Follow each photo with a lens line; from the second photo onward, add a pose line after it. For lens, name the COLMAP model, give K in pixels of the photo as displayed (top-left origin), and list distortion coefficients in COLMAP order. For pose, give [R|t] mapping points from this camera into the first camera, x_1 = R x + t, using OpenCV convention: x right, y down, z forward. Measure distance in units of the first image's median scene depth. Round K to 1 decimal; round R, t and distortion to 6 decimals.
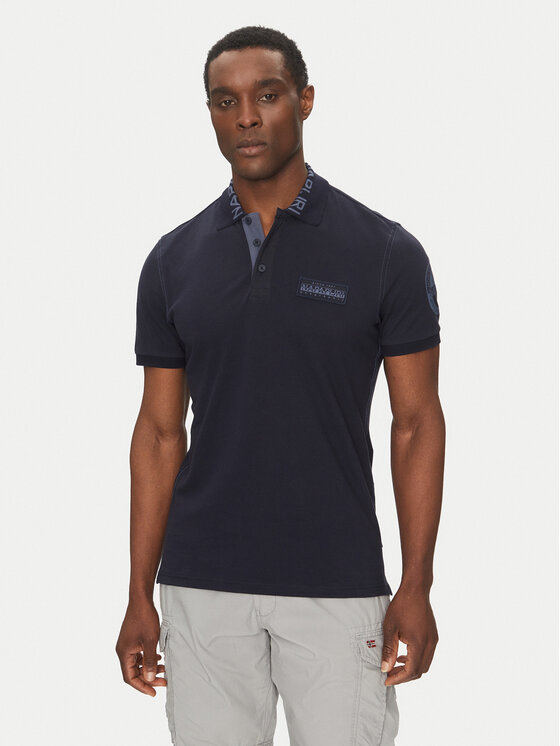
lens RADIAL K [[1052.4, 0, 280.0], [0, 1052.4, 373.0], [0, 0, 1]] dist [0.387357, 0.027557]
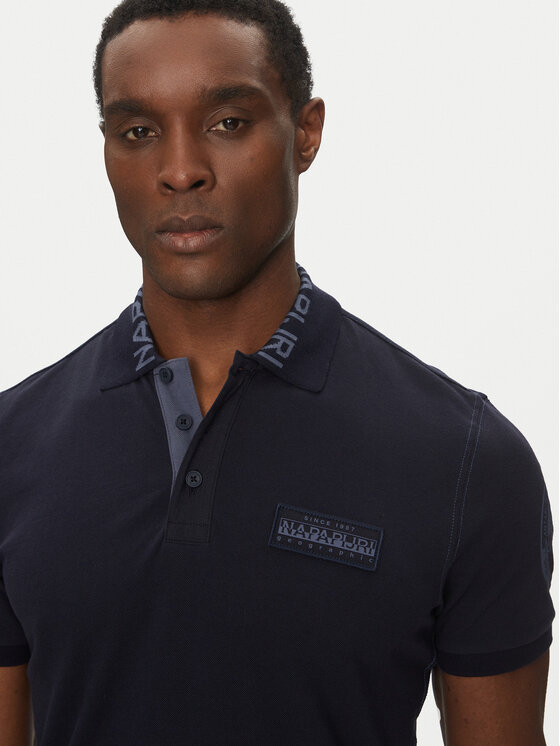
lens RADIAL K [[1057.5, 0, 280.0], [0, 1057.5, 373.0], [0, 0, 1]] dist [-0.033433, -0.006670]
pose [[0.996992, 0.050667, 0.058657, -0.009037], [-0.042698, 0.990603, -0.129934, -0.086915], [-0.064689, 0.127038, 0.989786, 0.545033]]
